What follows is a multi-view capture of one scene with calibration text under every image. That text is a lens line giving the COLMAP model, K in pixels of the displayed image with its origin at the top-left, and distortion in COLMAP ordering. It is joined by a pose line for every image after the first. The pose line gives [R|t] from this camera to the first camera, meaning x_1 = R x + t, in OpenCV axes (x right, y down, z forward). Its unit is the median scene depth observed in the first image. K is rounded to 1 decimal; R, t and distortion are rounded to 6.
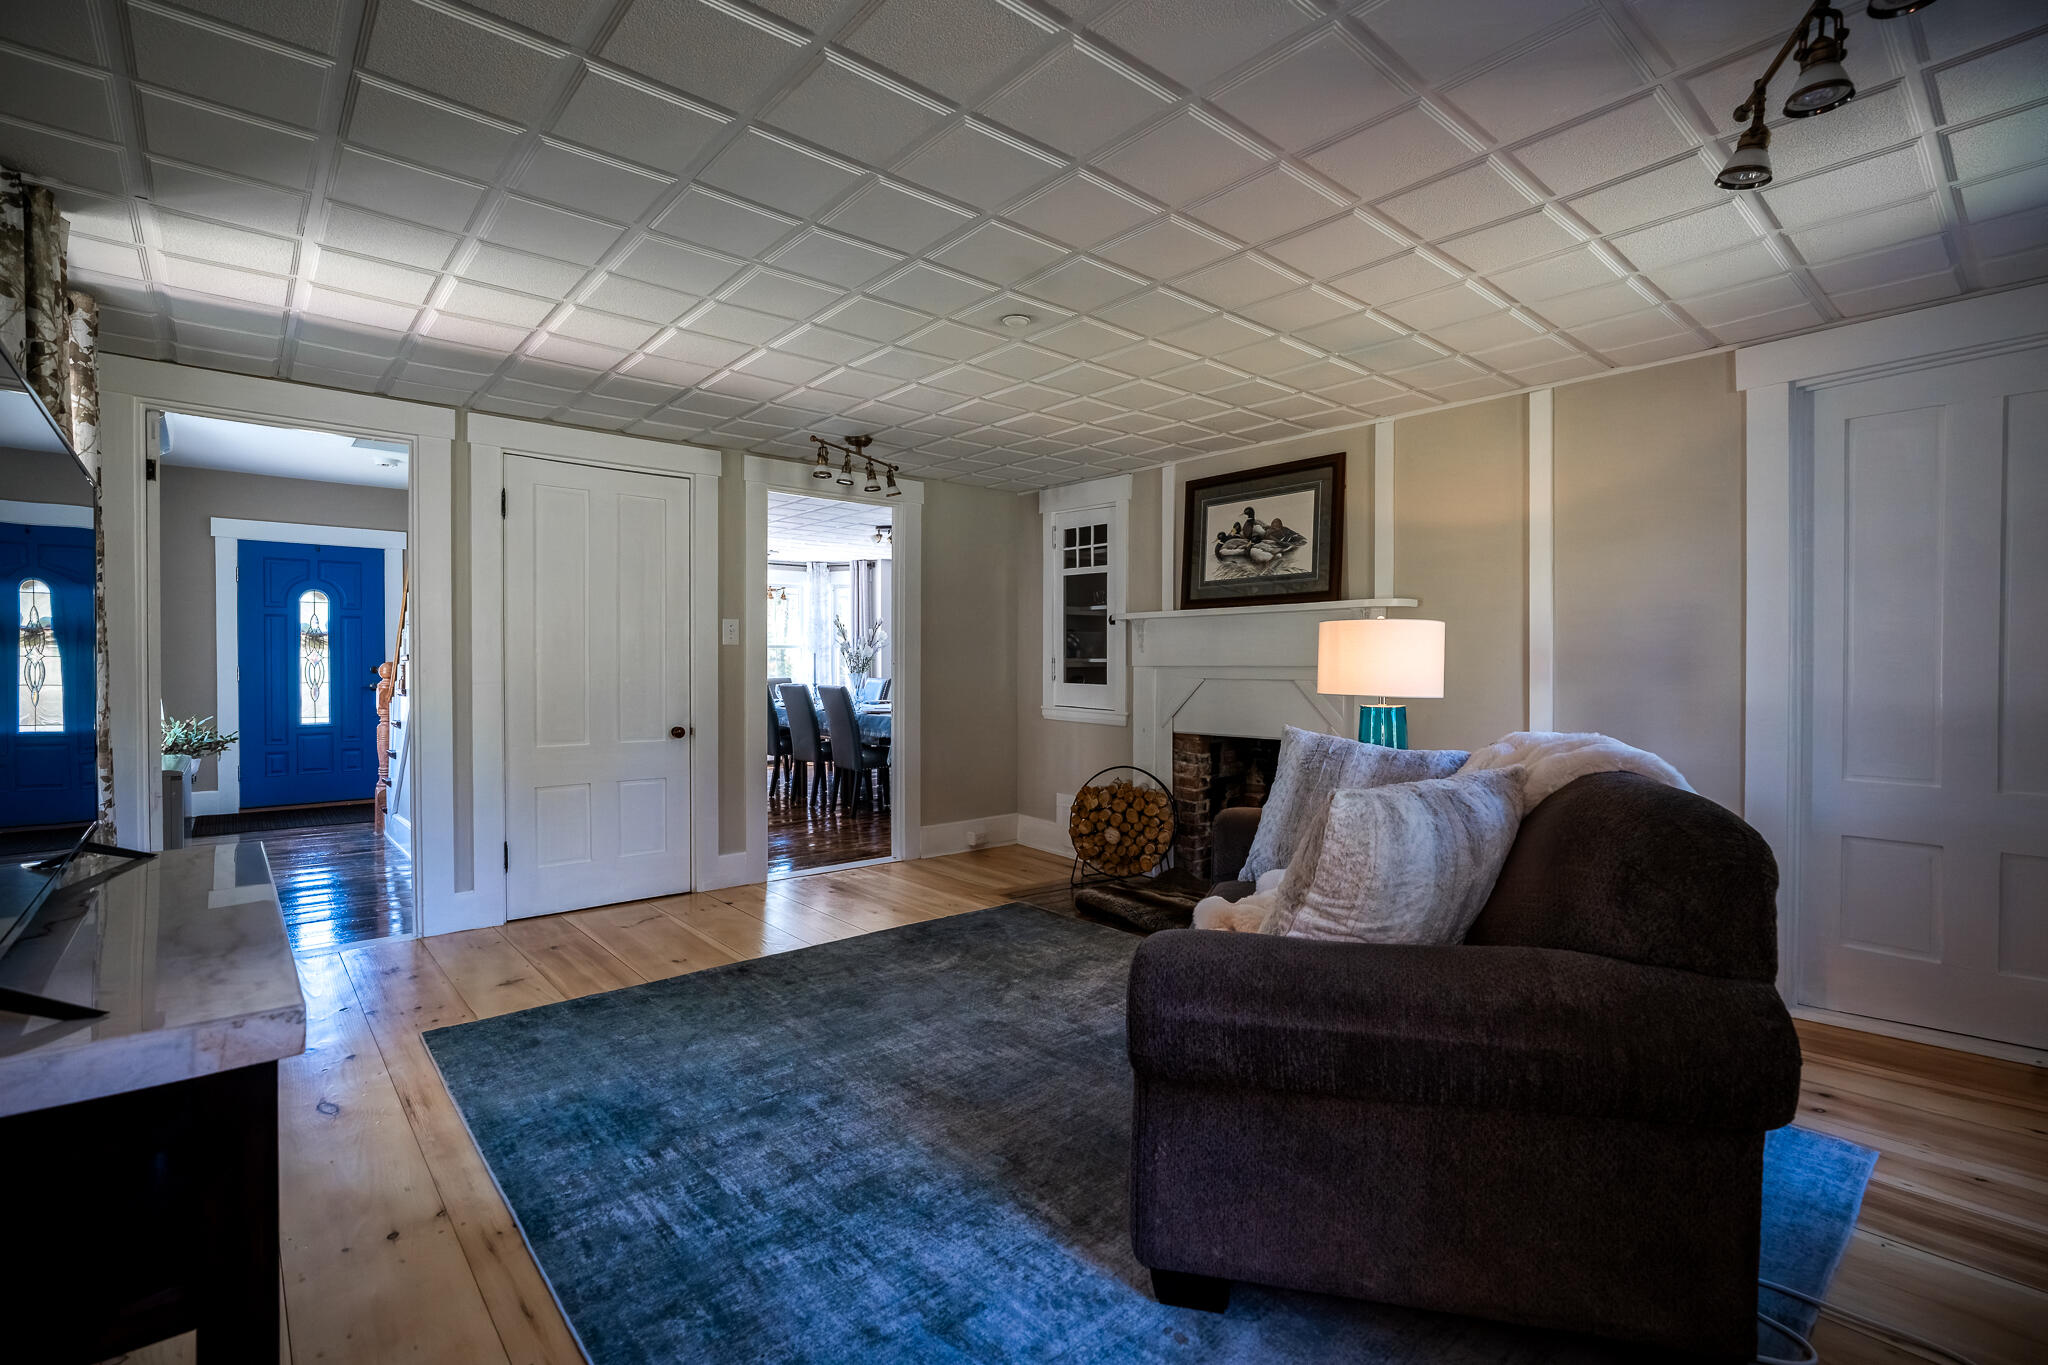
lens RADIAL K [[916.8, 0, 1024.0], [0, 916.8, 682.5], [0, 0, 1]] dist [-0.000645, -0.000035]
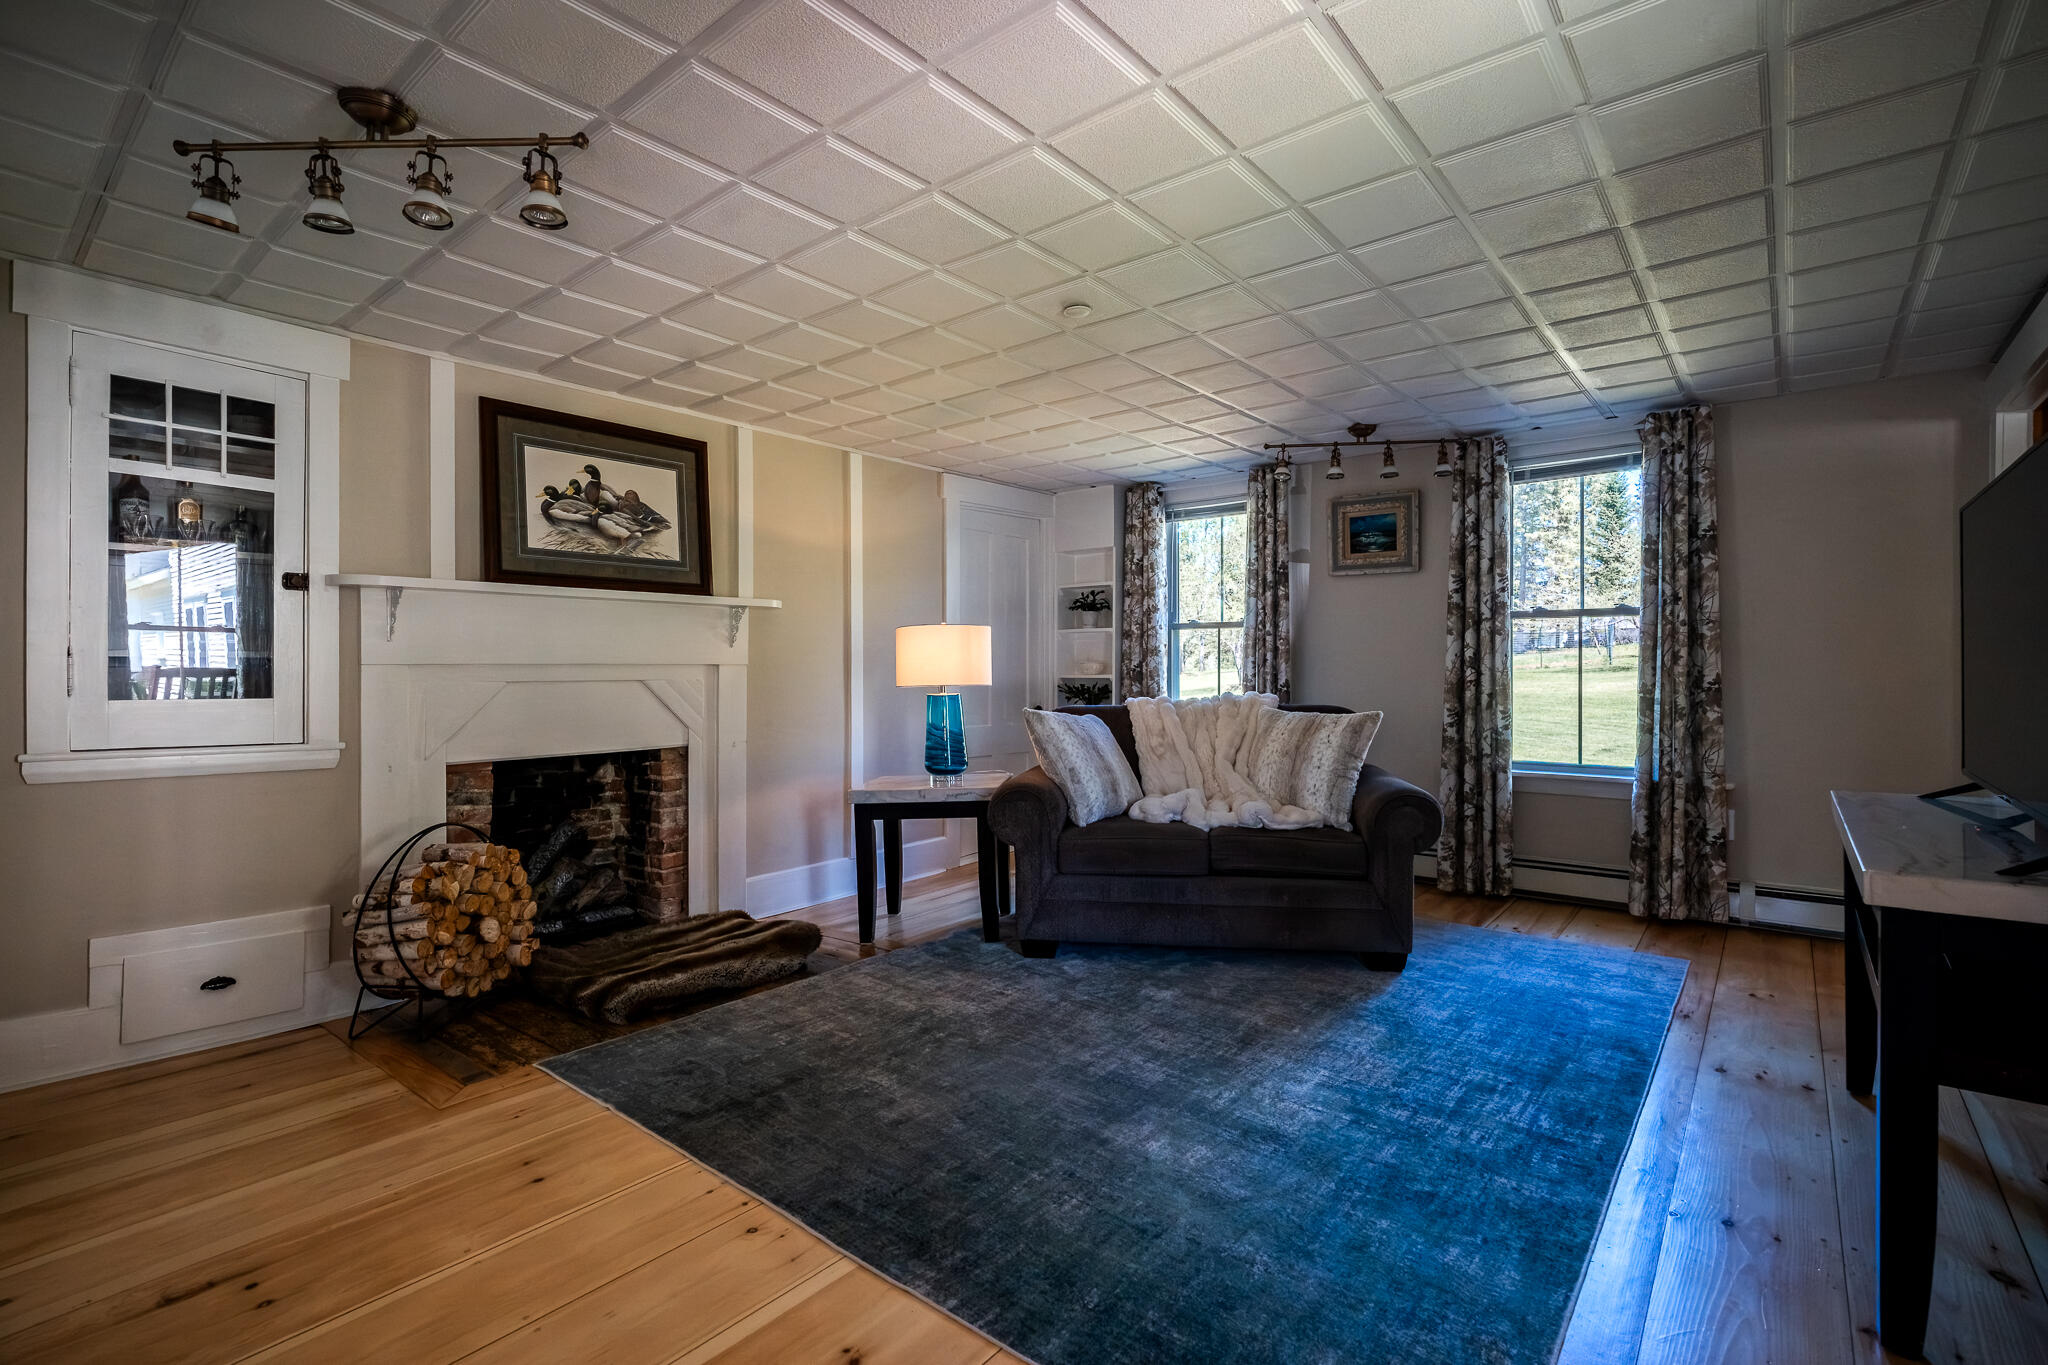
lens RADIAL K [[943.3, 0, 1024.0], [0, 943.3, 682.5], [0, 0, 1]] dist [0.000597, 0.000323]
pose [[-0.165152, -0.015210, 0.986151, -0.639816], [0.023240, 0.999543, 0.019308, -0.009163], [-0.985994, 0.026107, -0.164723, 0.779329]]
